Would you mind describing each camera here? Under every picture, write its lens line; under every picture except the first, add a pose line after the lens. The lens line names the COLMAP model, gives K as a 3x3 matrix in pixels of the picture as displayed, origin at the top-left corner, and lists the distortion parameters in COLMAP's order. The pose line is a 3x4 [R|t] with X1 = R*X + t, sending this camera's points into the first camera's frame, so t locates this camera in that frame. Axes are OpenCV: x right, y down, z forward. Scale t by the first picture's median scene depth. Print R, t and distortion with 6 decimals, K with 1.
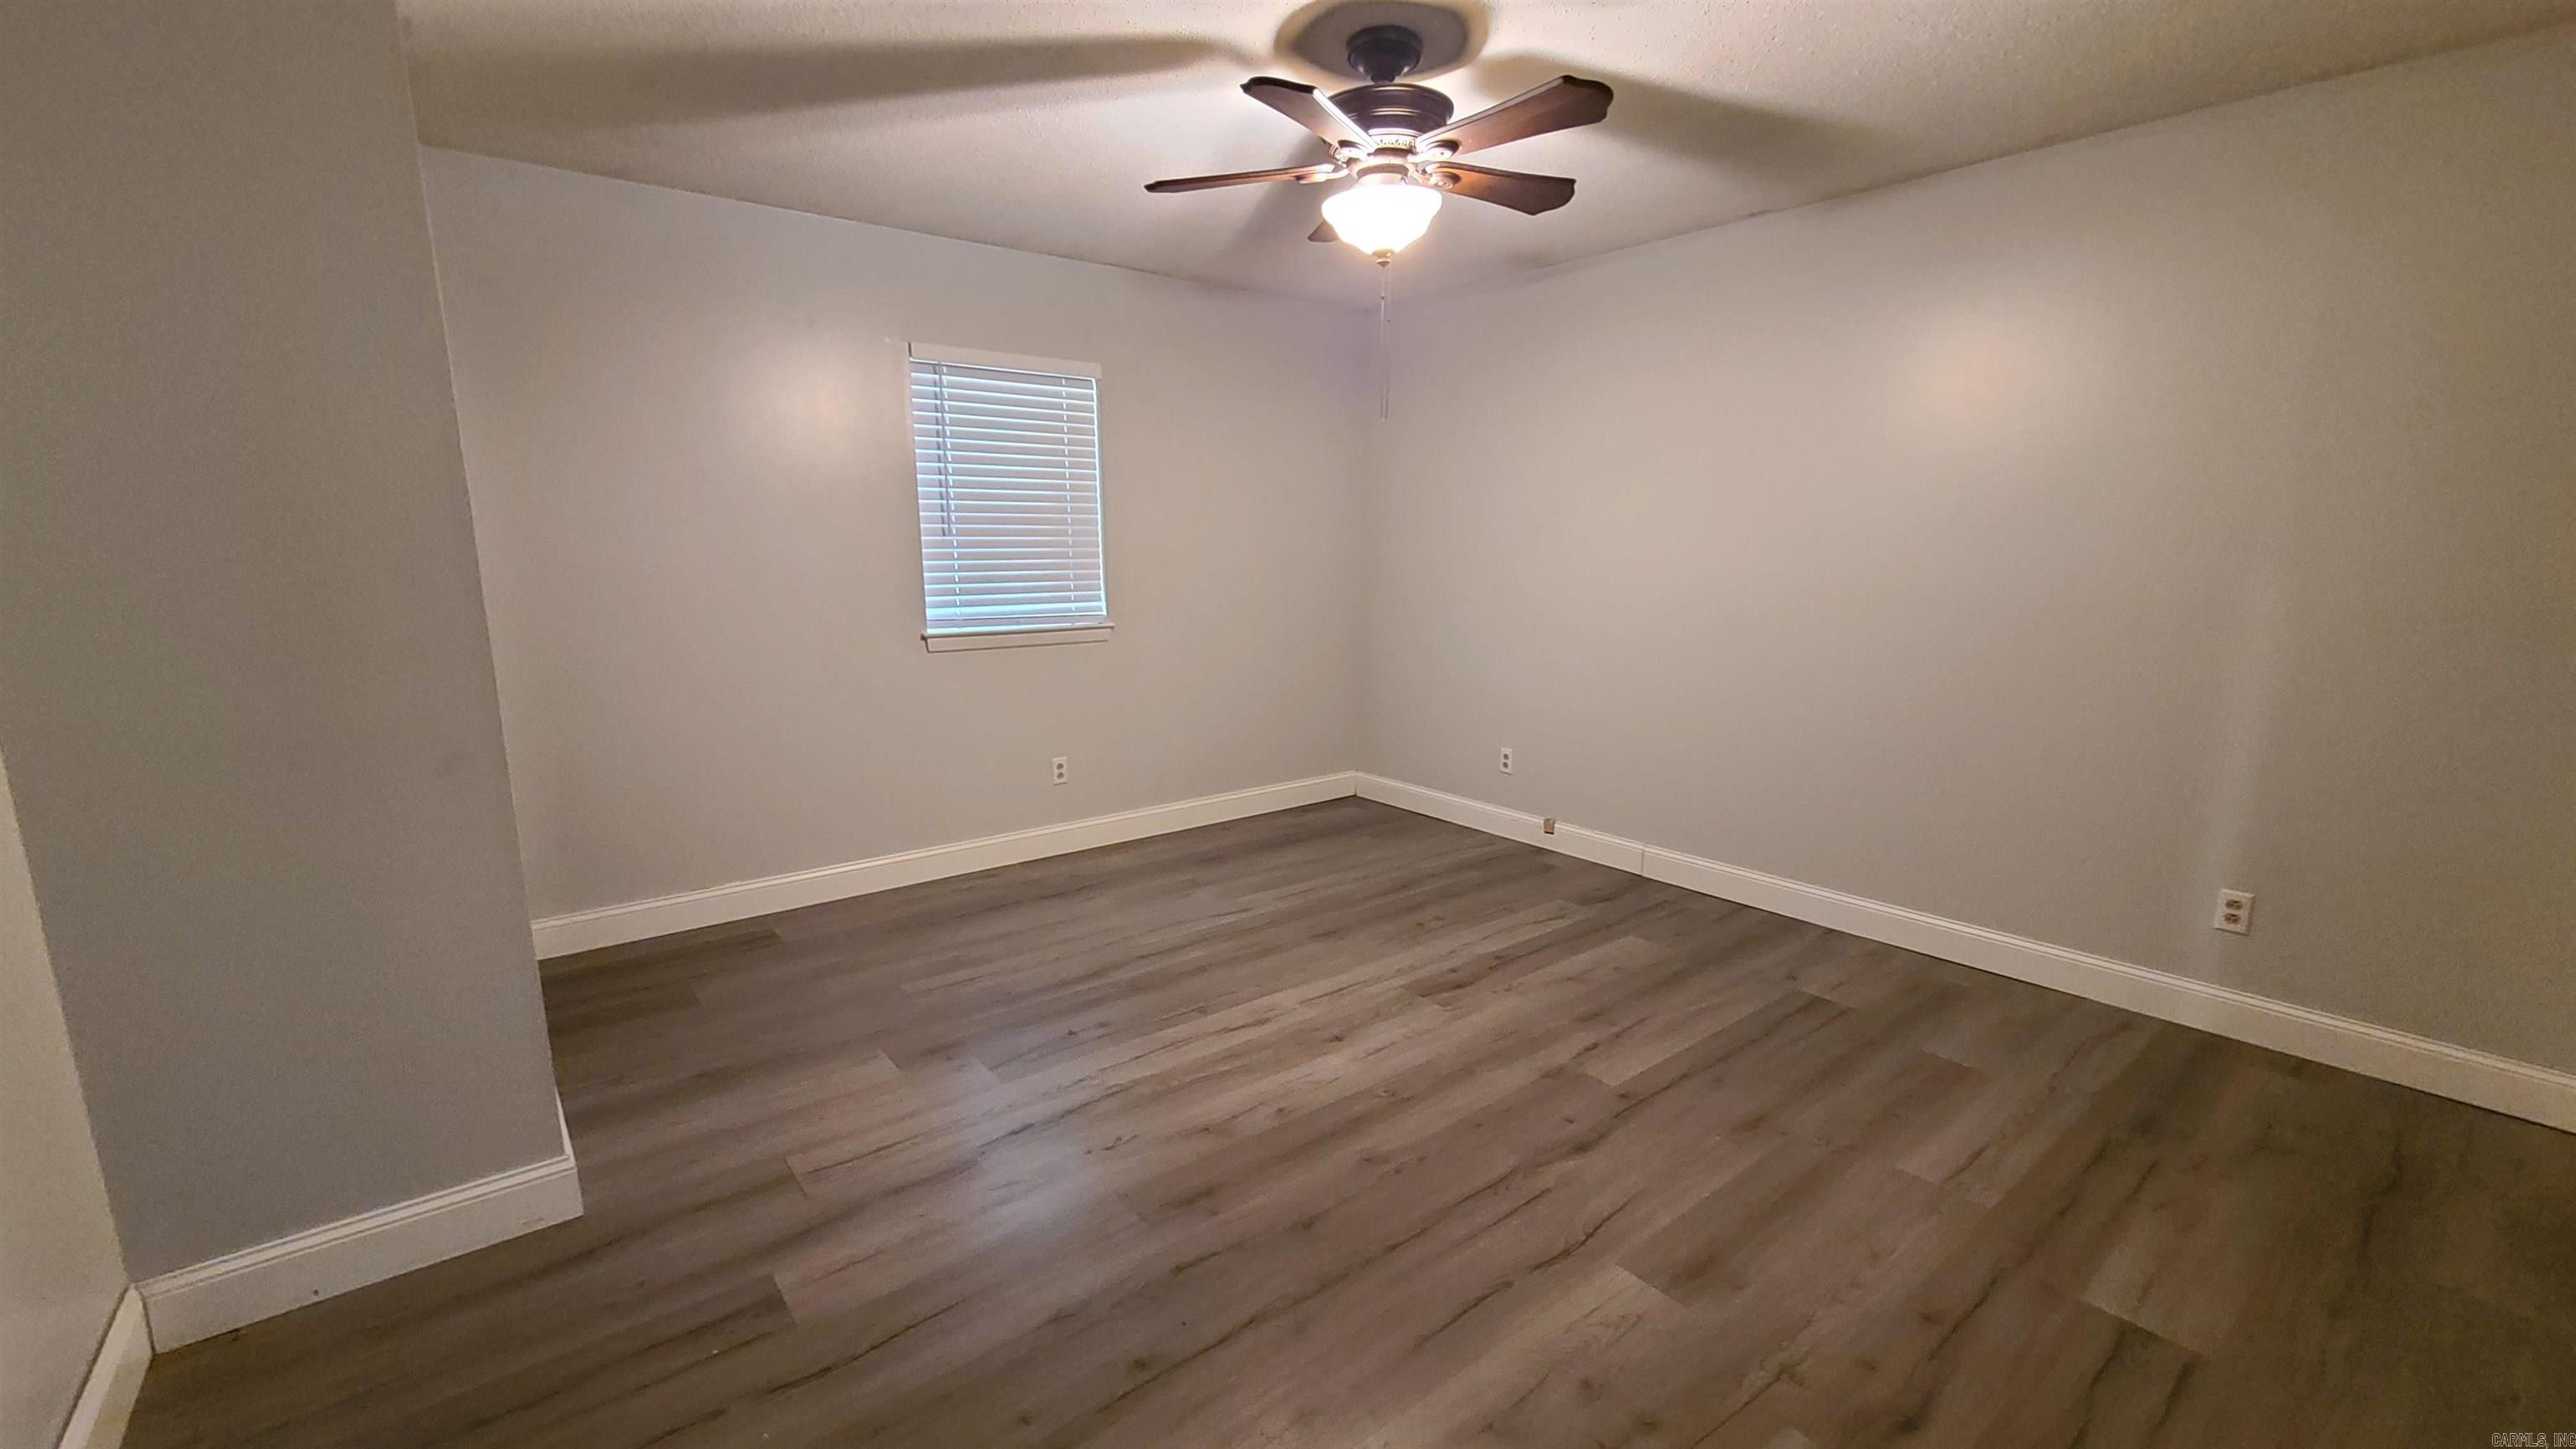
lens RADIAL K [[1049.1, 0, 1292.7], [0, 1049.1, 721.5], [0, 0, 1]] dist [-0.004978, 0.000250]
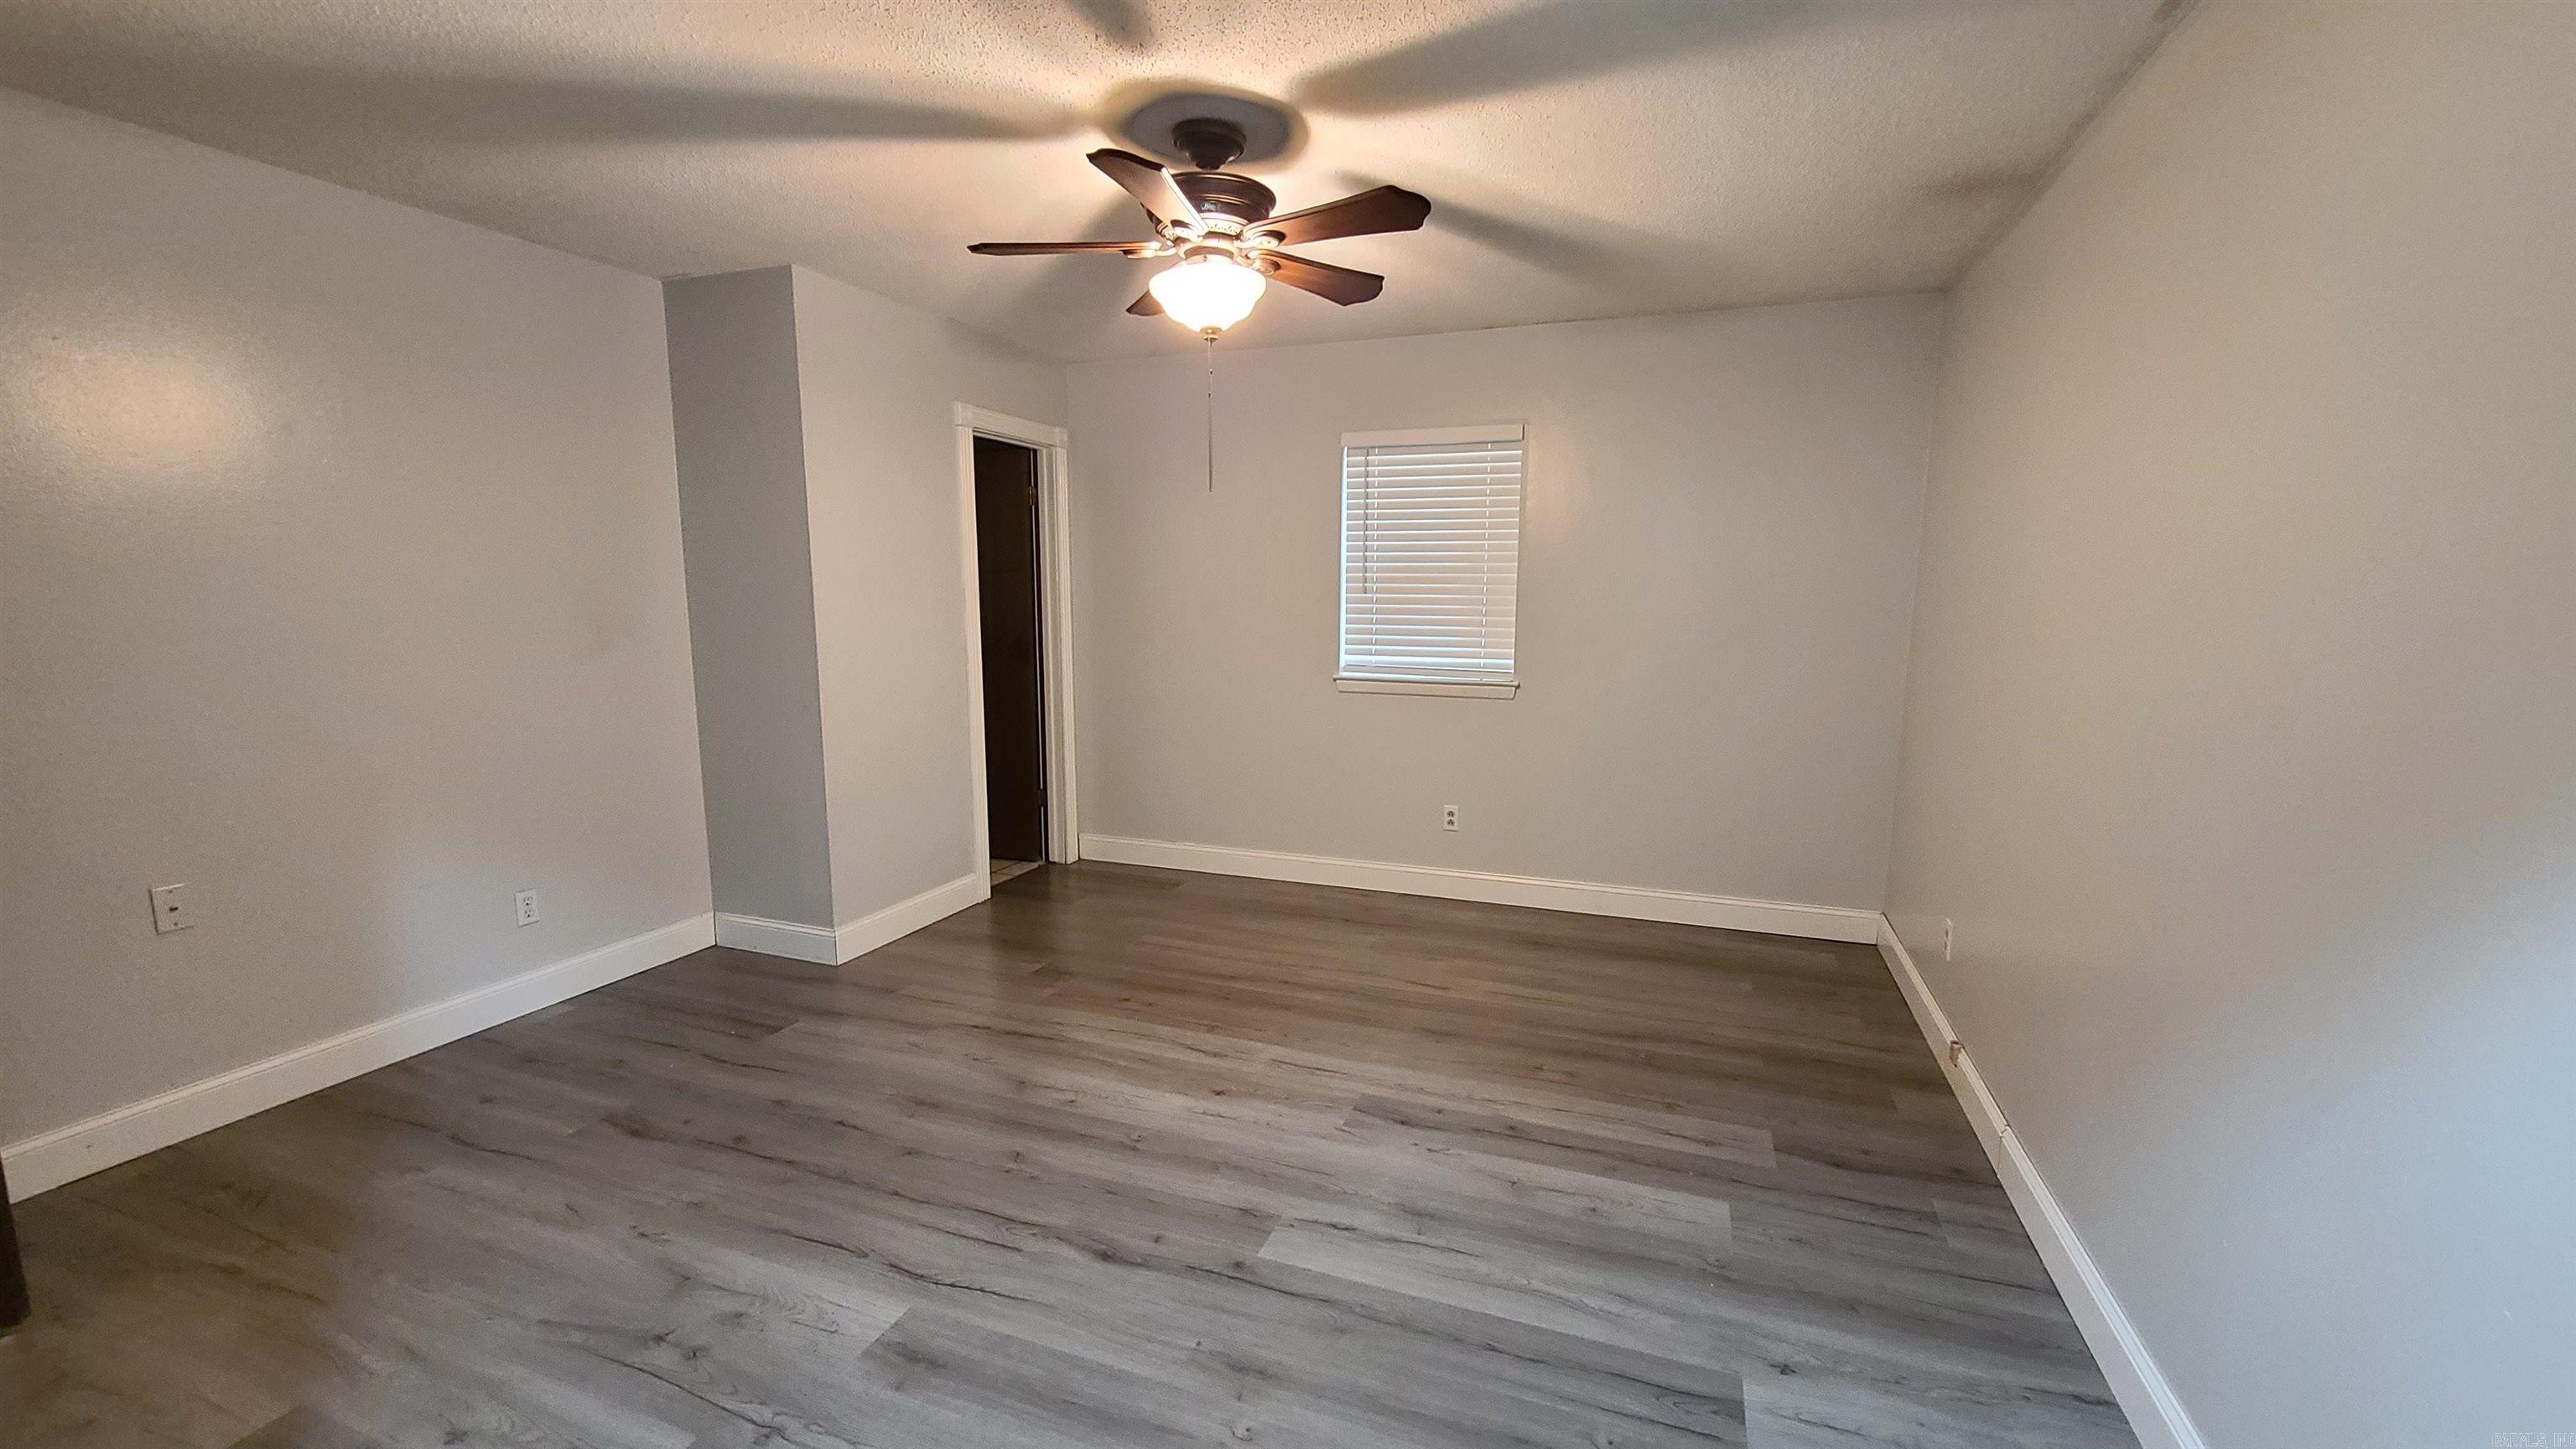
lens RADIAL K [[1049.1, 0, 1292.8], [0, 1049.1, 729.0], [0, 0, 1]] dist [-0.004978, 0.000250]
pose [[0.510937, 0.119386, -0.851287, 0.732955], [-0.151518, 0.987311, 0.047522, -0.084411], [0.846159, 0.104705, 0.522544, 0.401761]]
